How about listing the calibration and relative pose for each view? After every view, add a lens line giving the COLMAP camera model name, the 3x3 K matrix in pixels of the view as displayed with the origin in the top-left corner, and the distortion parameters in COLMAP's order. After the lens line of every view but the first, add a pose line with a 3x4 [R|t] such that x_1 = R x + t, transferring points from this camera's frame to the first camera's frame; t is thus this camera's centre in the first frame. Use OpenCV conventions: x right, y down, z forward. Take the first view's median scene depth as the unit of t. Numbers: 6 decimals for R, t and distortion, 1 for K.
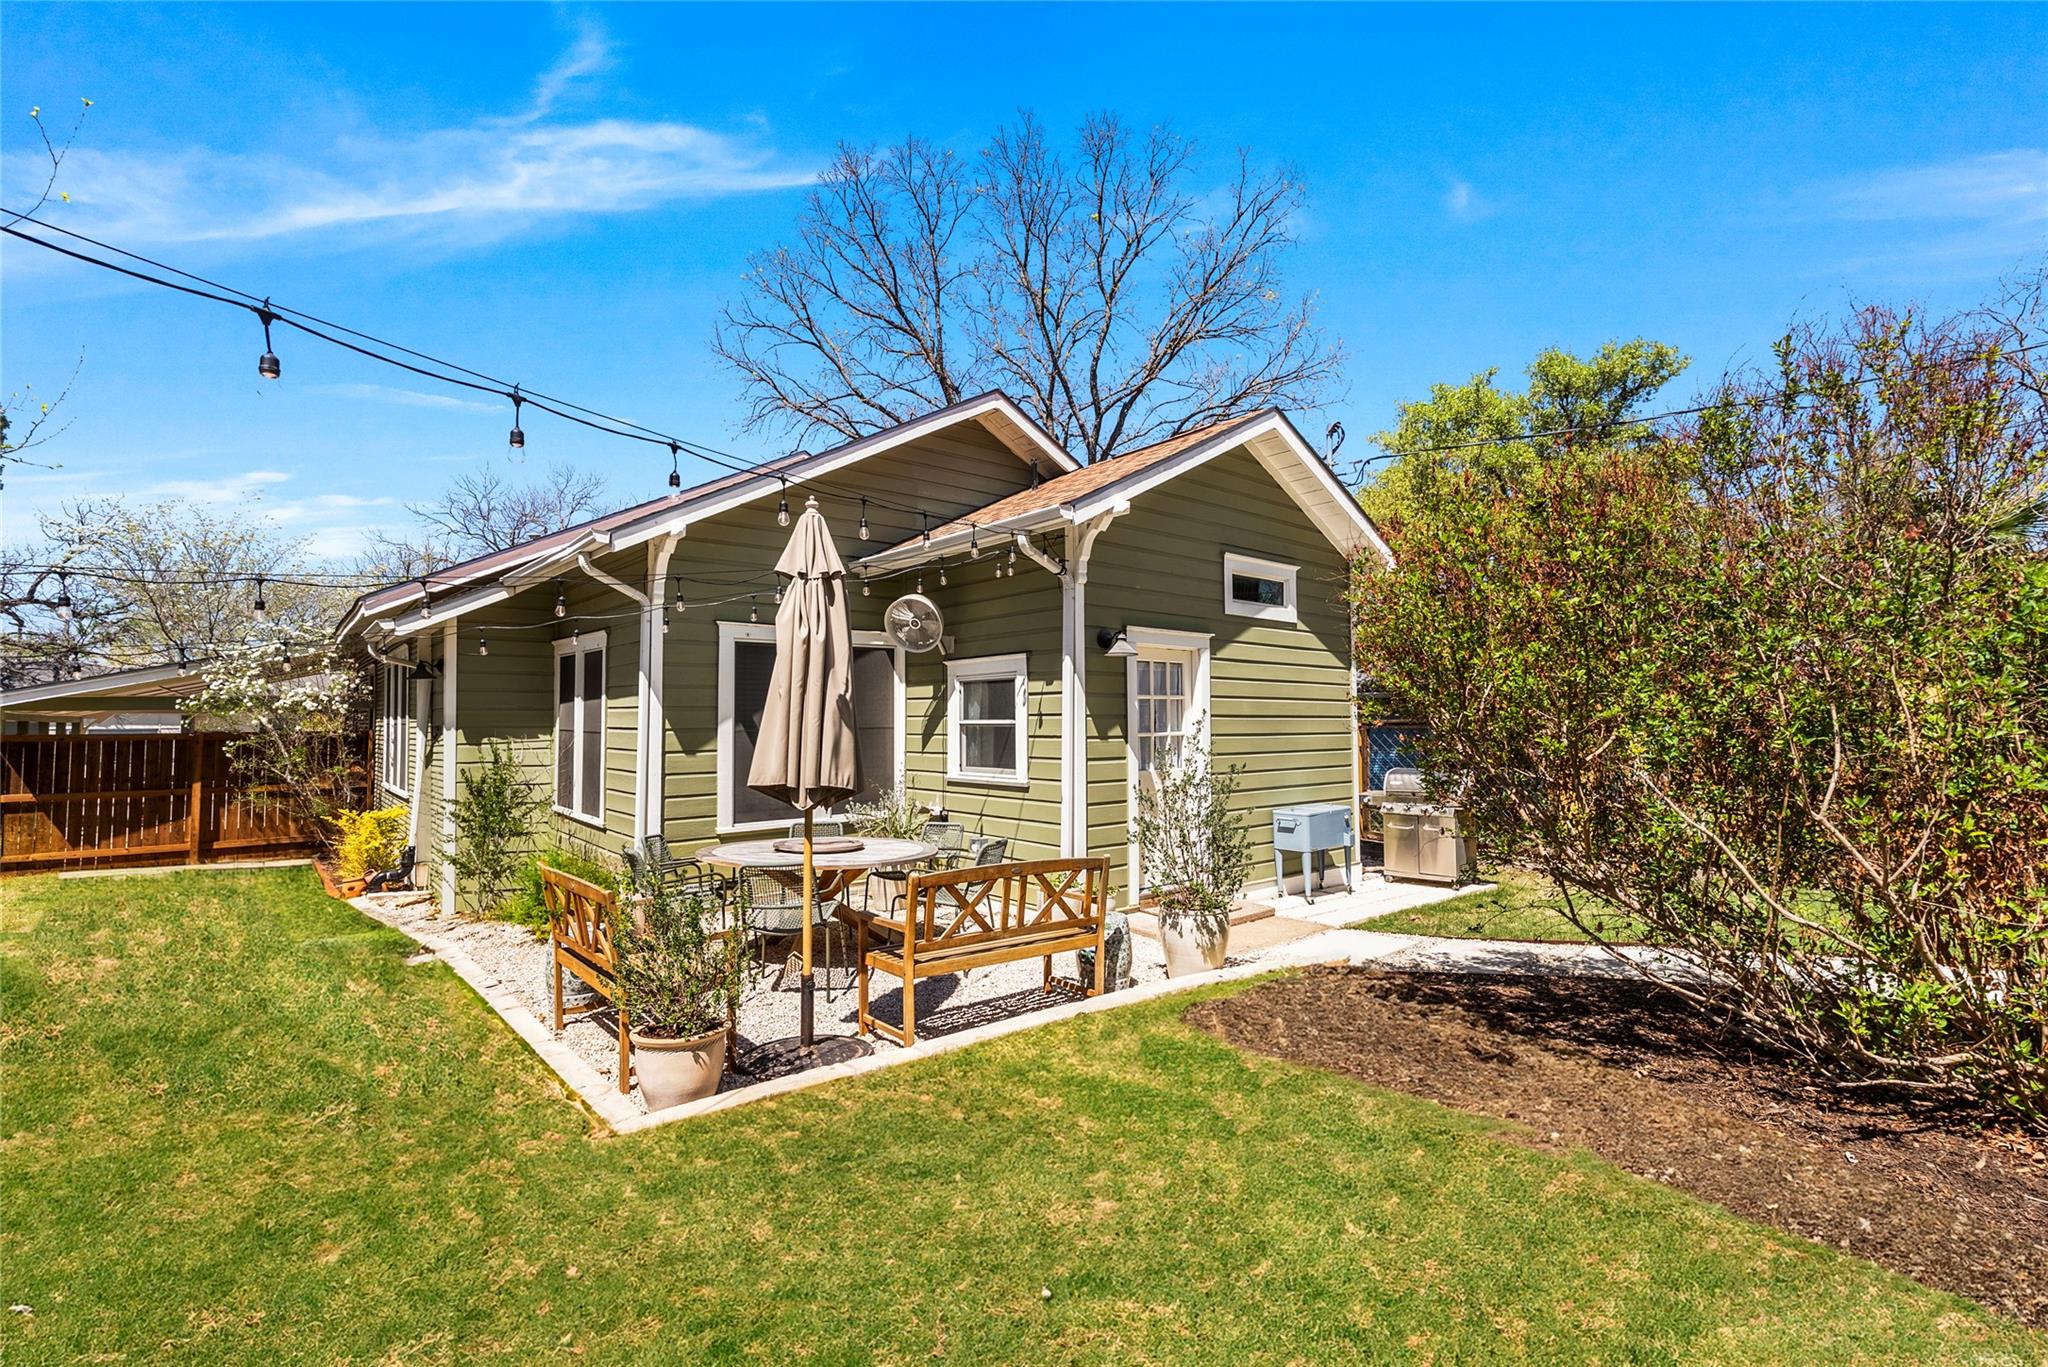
lens RADIAL K [[908.2, 0, 1024.0], [0, 908.2, 683.5], [0, 0, 1]] dist [0.002429, 0.000348]
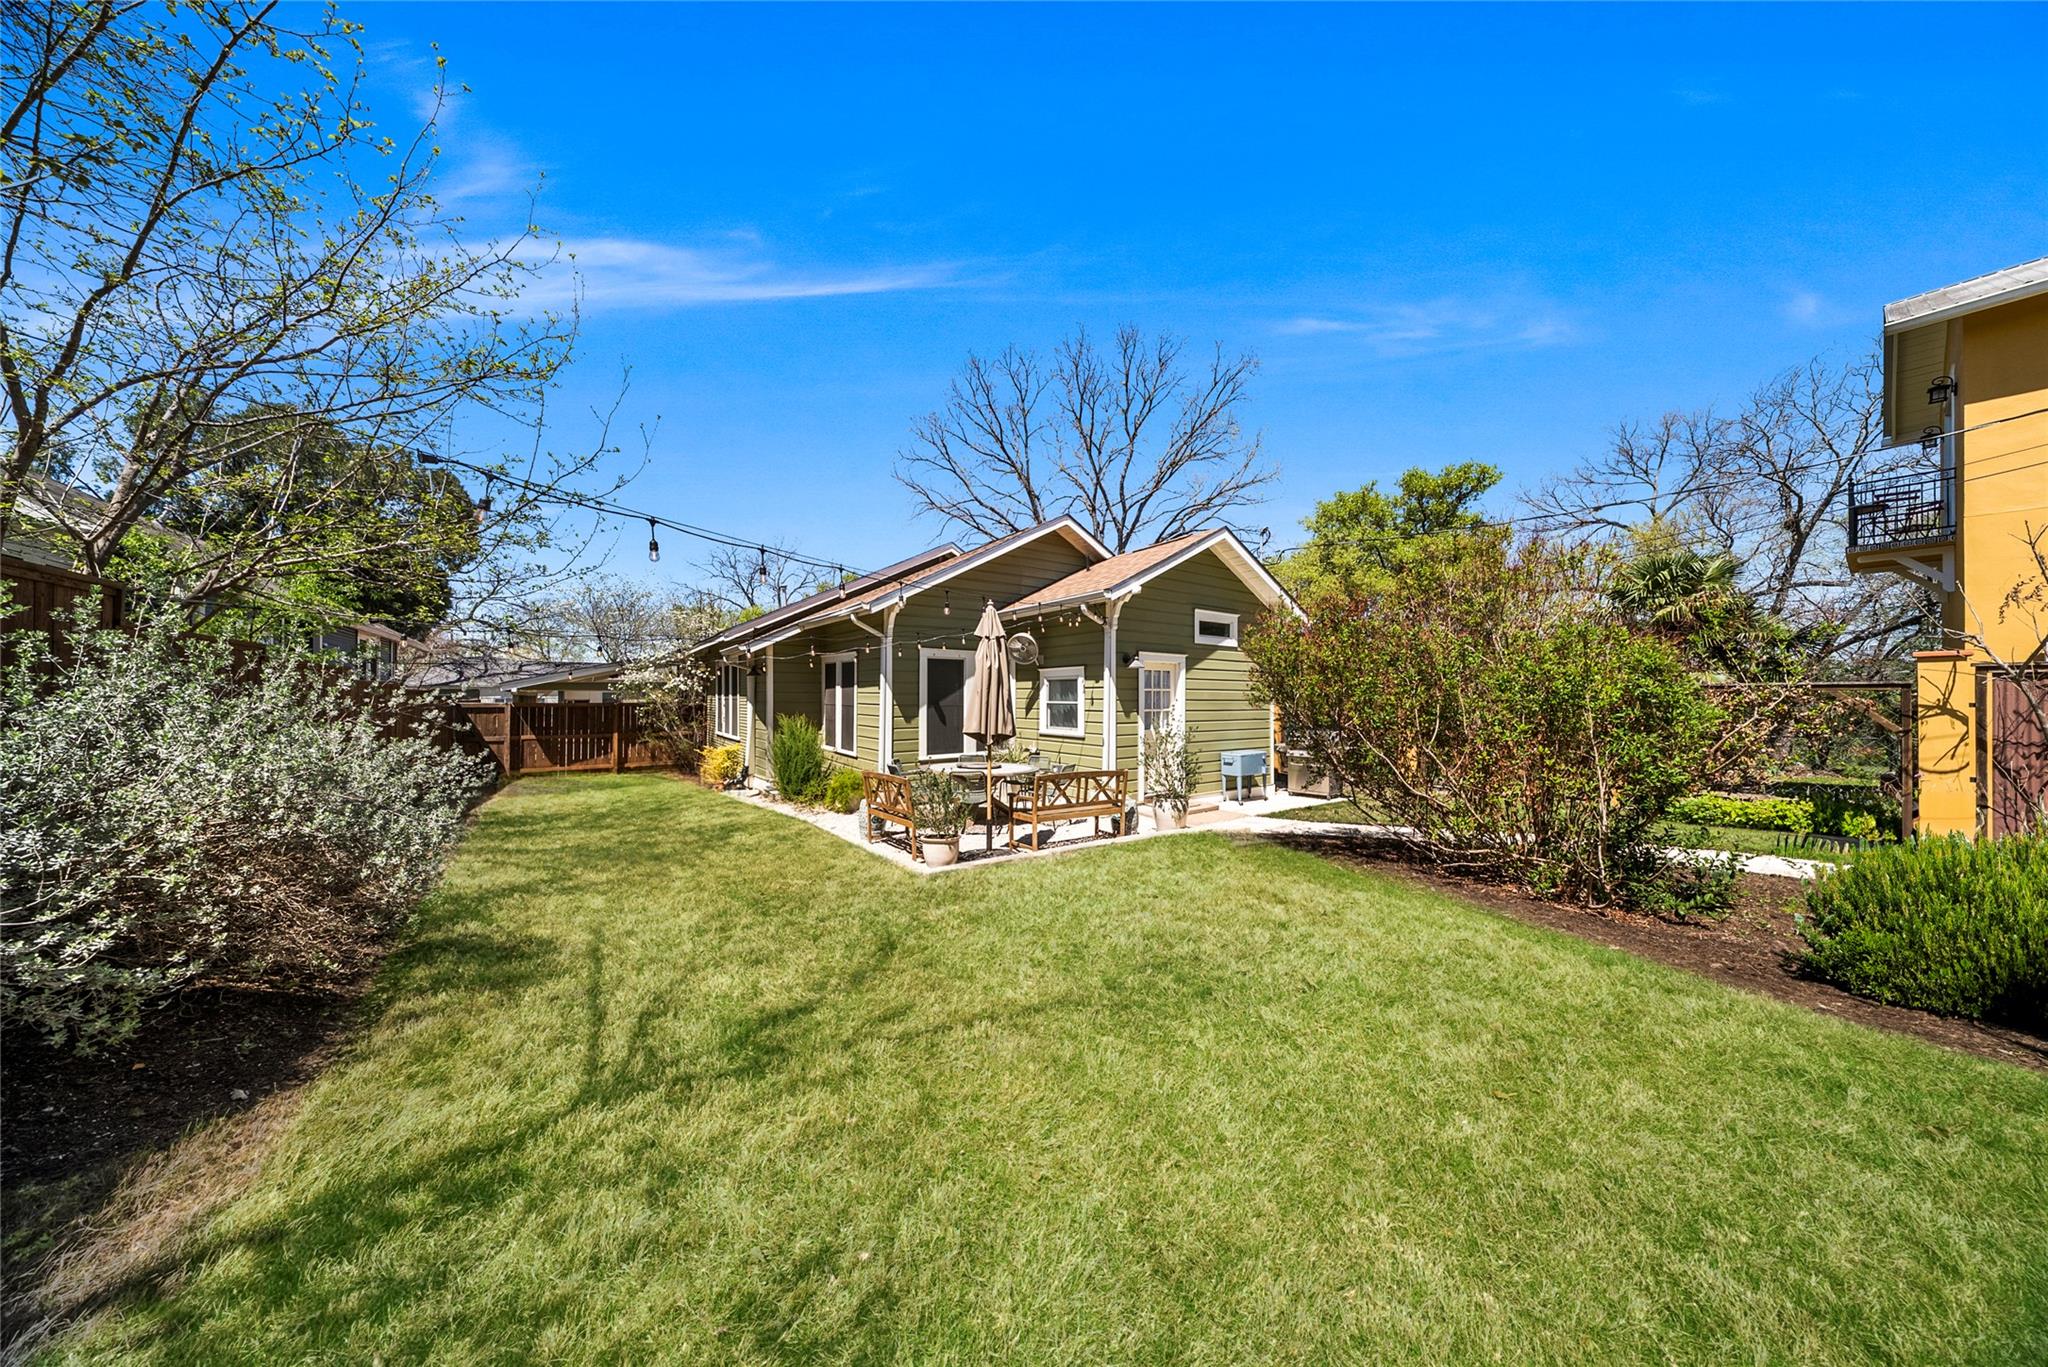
lens RADIAL K [[636.6, 0, 1024.0], [0, 636.6, 683.5], [0, 0, 1]] dist [-0.000062, -0.000018]
pose [[0.997362, 0.007249, -0.072220, -0.023424], [-0.005649, 0.999735, 0.022327, -0.022822], [0.072363, -0.021860, 0.997139, -0.278413]]
